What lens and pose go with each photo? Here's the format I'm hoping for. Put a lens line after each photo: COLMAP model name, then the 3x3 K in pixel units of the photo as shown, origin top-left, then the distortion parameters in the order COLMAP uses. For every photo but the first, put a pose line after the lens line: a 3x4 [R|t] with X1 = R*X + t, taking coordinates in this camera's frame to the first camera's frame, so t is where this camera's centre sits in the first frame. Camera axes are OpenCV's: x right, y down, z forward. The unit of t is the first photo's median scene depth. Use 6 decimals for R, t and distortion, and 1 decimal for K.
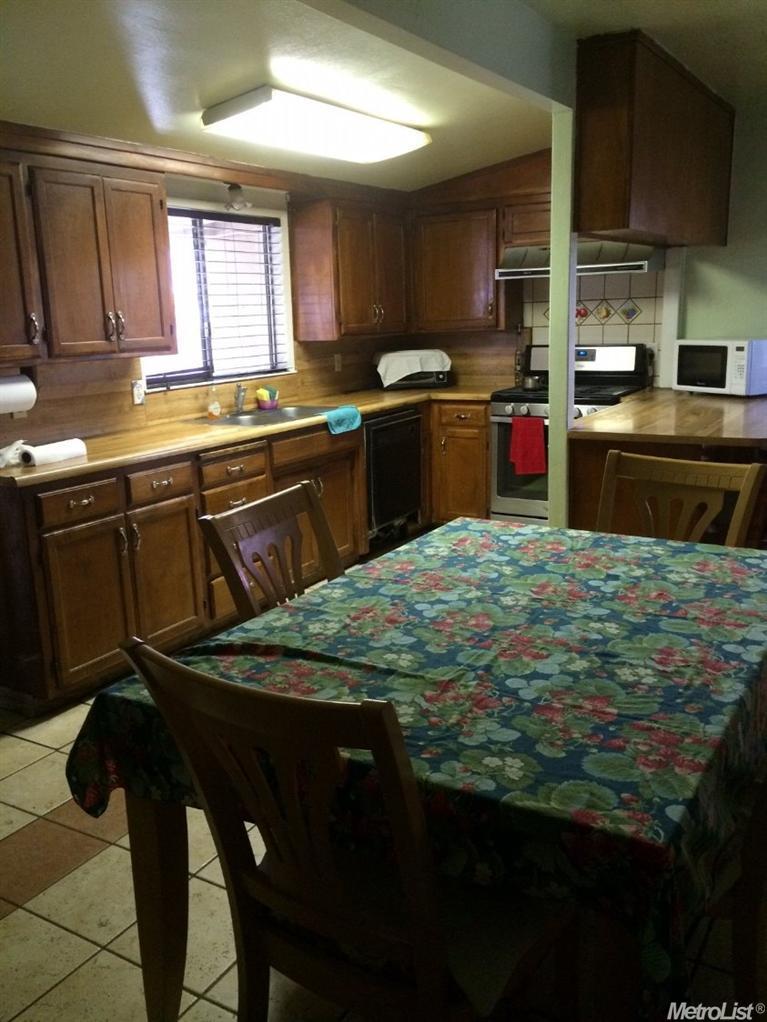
lens RADIAL K [[883.1, 0, 383.5], [0, 883.1, 511.0], [0, 0, 1]] dist [0.029295, -0.002149]
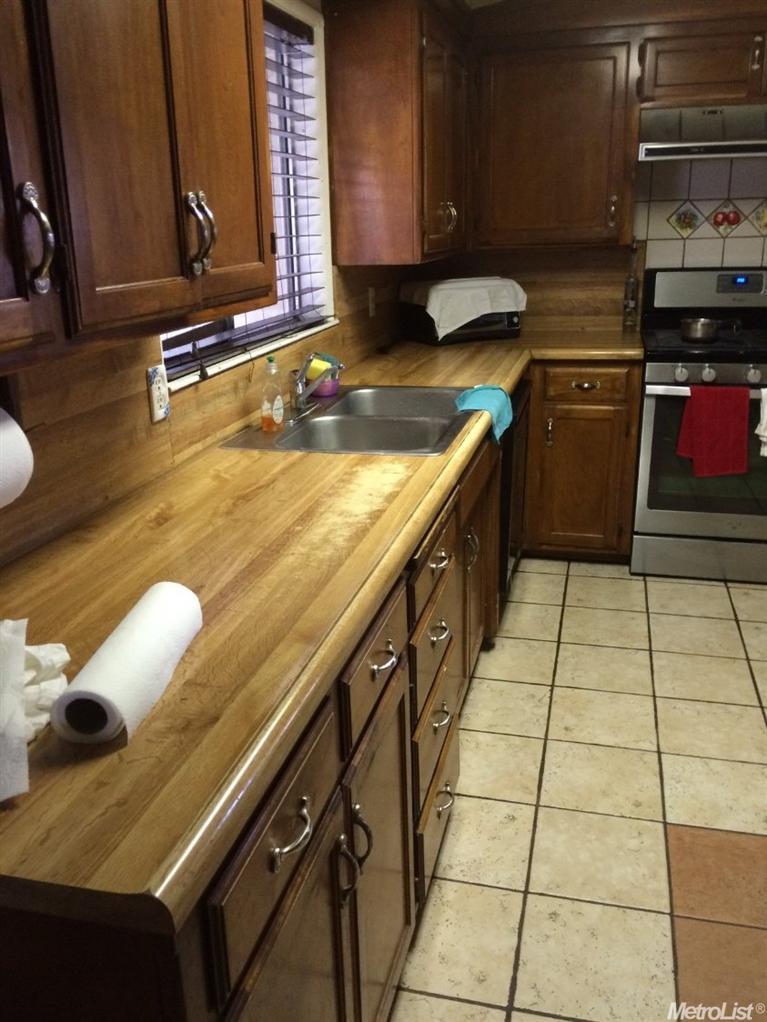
lens RADIAL K [[883.1, 0, 383.5], [0, 883.1, 511.0], [0, 0, 1]] dist [0.029295, -0.002149]
pose [[0.954925, -0.086487, 0.283970, -0.242393], [0.061280, 0.993445, 0.096497, -0.090283], [-0.290454, -0.074745, 0.953965, 0.444442]]
